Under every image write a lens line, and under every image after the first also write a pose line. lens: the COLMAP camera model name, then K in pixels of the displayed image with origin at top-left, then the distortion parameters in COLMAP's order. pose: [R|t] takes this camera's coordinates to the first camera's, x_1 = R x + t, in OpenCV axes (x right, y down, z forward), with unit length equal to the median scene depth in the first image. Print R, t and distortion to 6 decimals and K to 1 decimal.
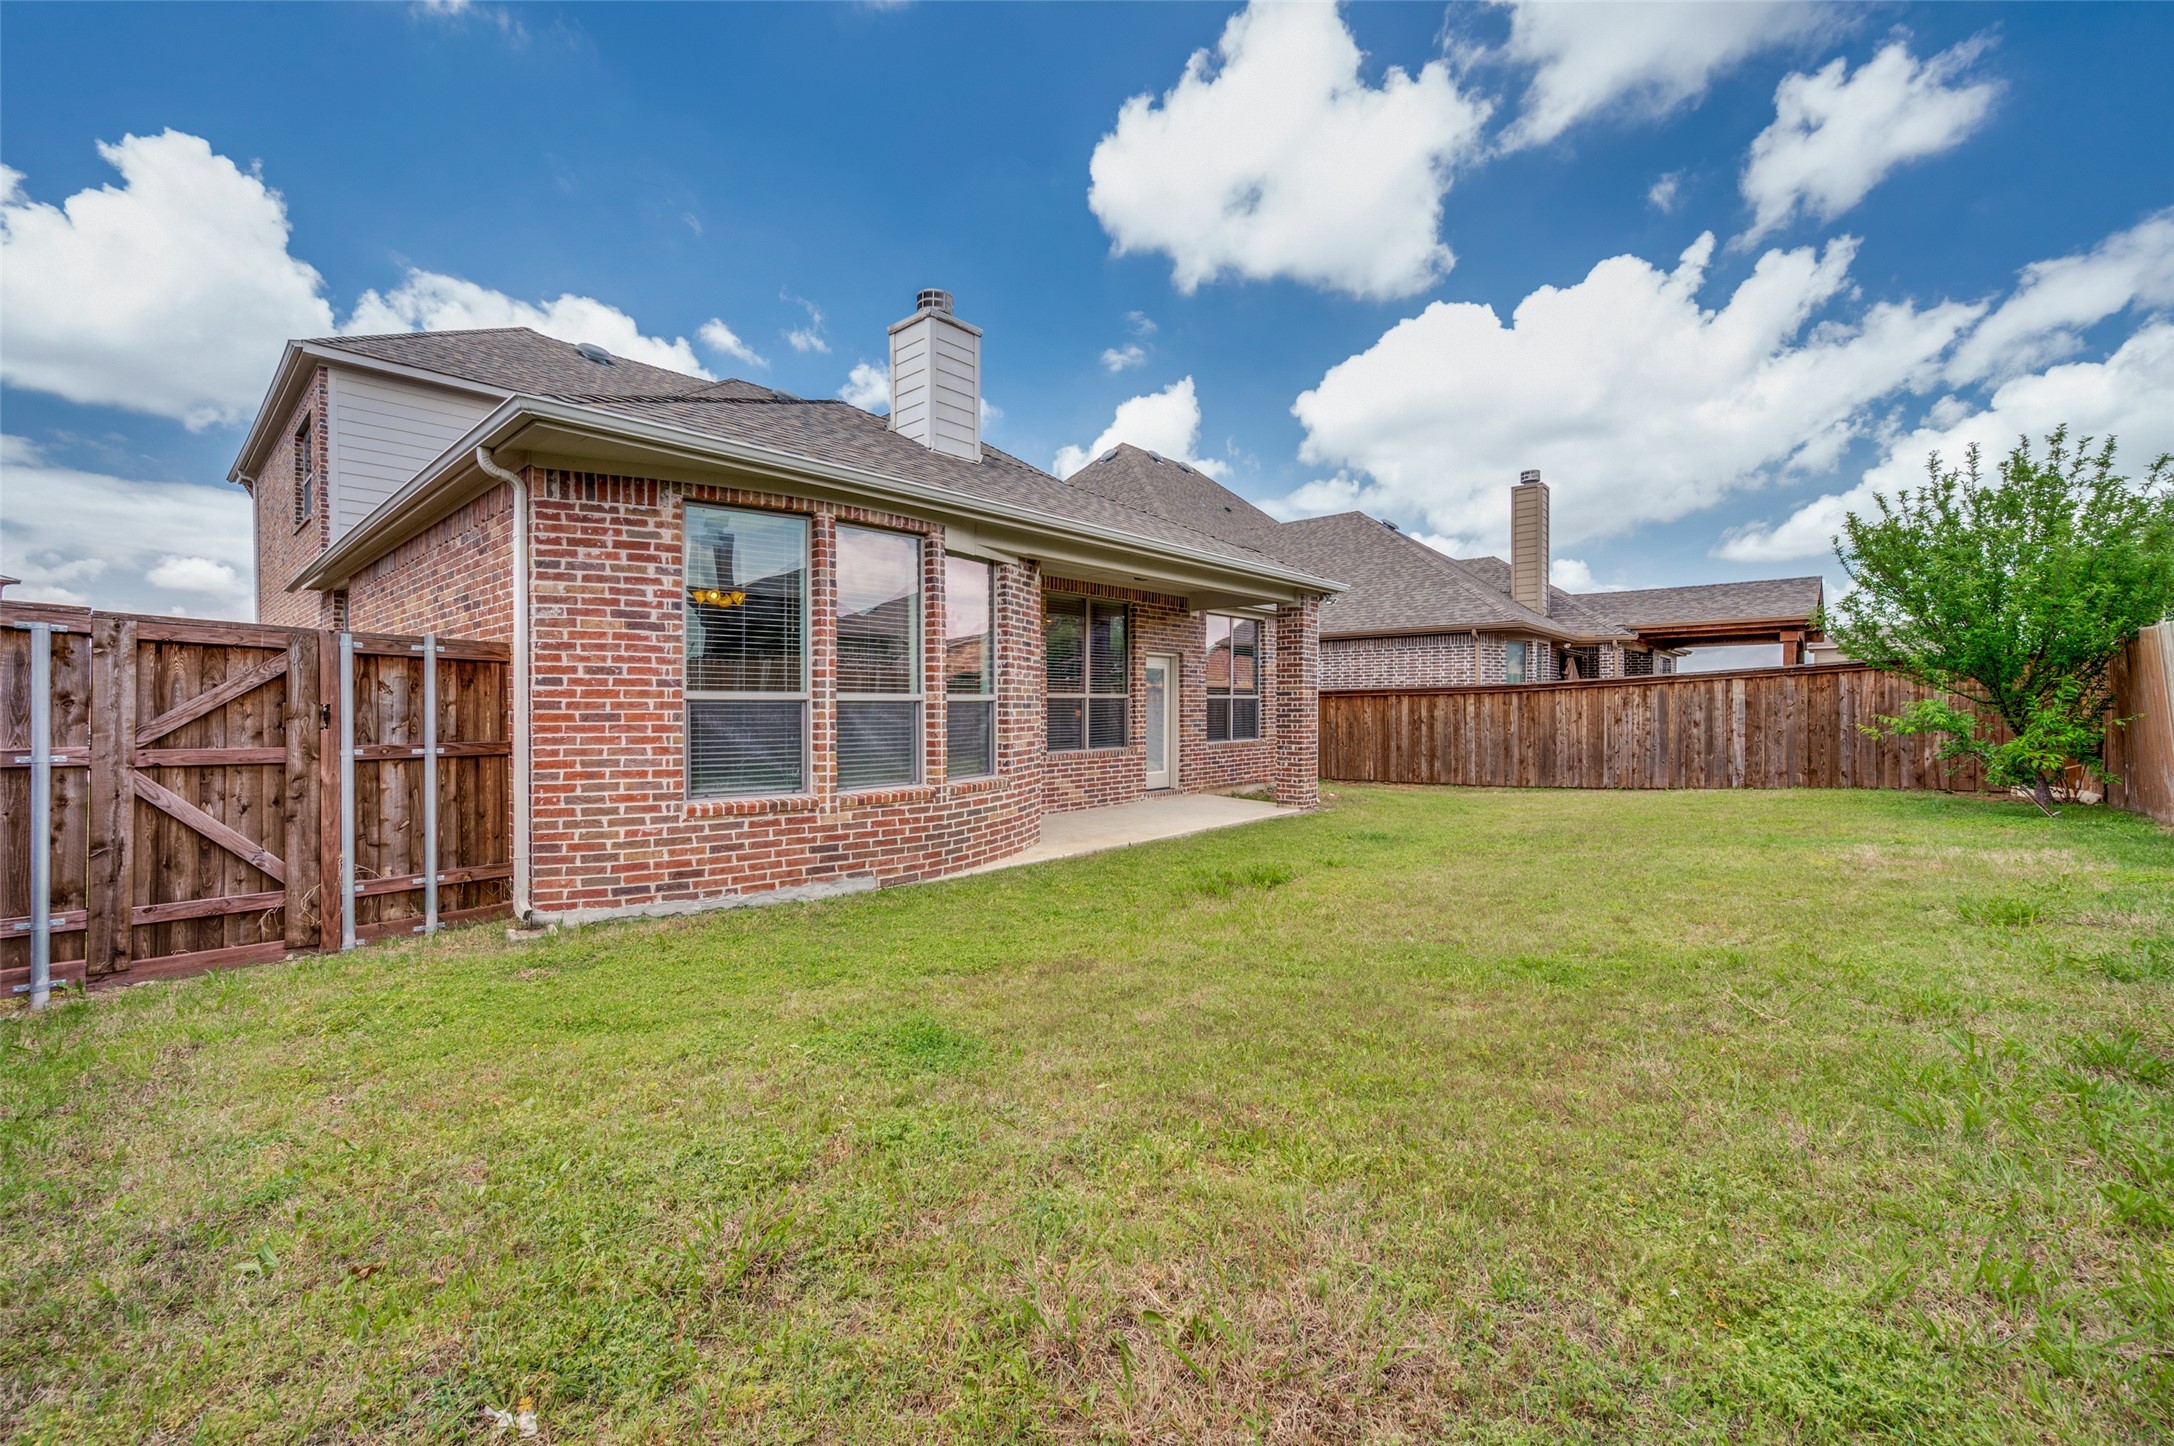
lens RADIAL K [[855.5, 0, 1088.1], [0, 855.5, 721.7], [0, 0, 1]] dist [-0.002533, 0.000183]
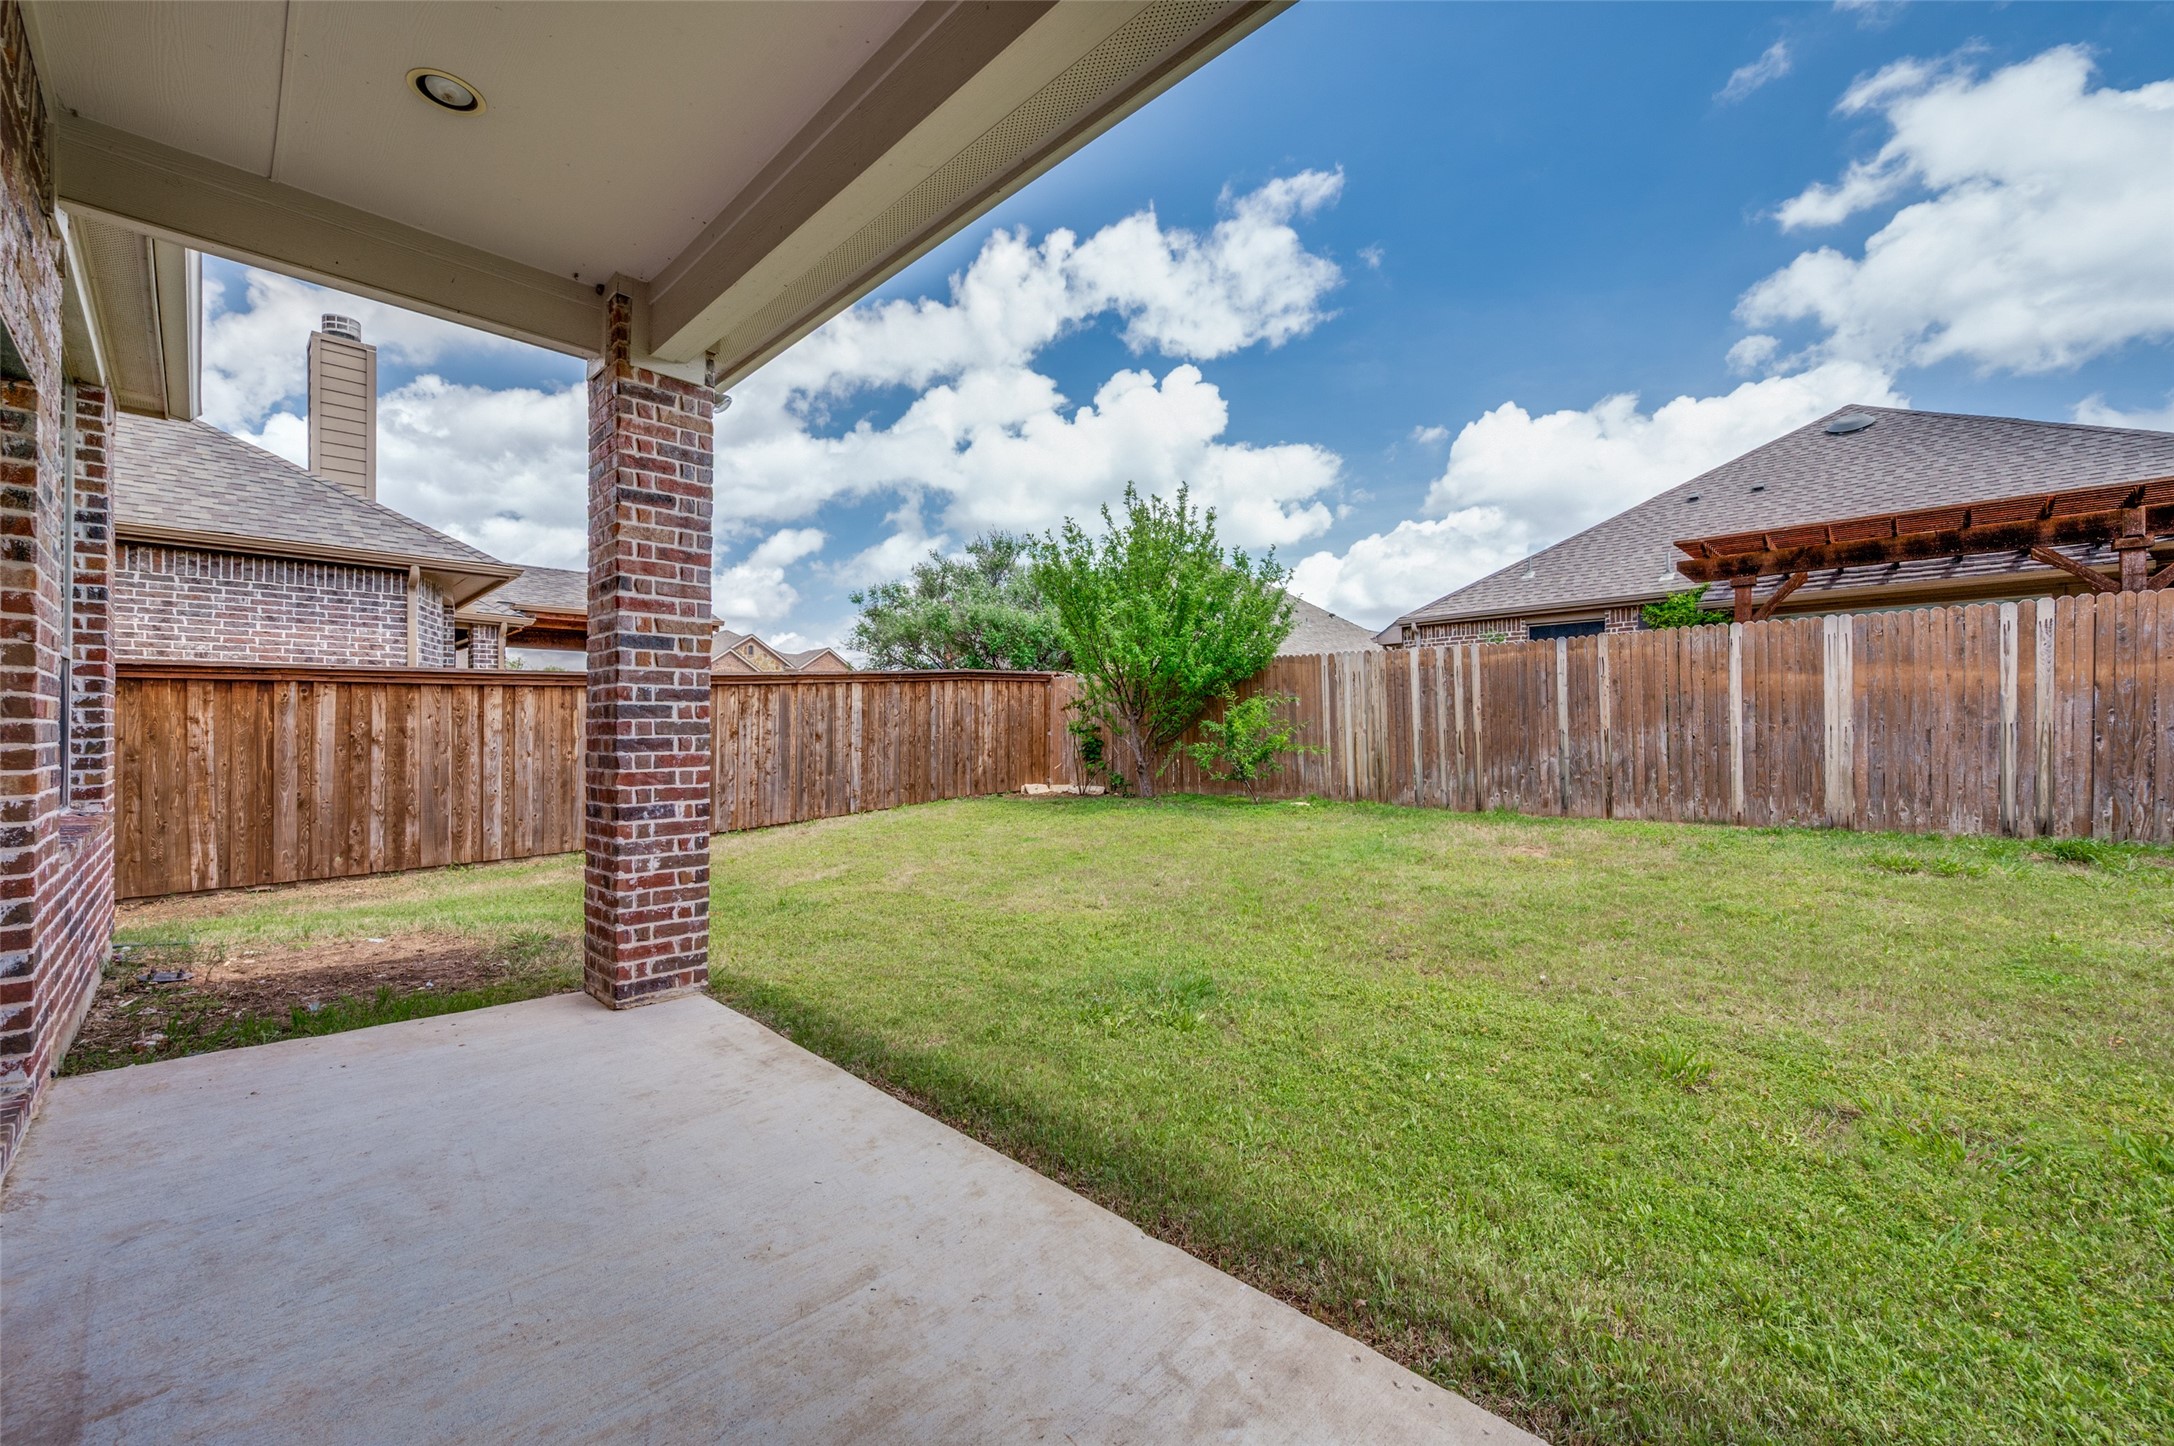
lens RADIAL K [[855.5, 0, 1087.7], [0, 855.5, 714.0], [0, 0, 1]] dist [-0.002533, 0.000183]
pose [[0.043959, 0.003176, 0.999028, -0.062380], [0.001569, 0.999993, -0.003248, -0.013963], [-0.999032, 0.001710, 0.043954, 0.628488]]
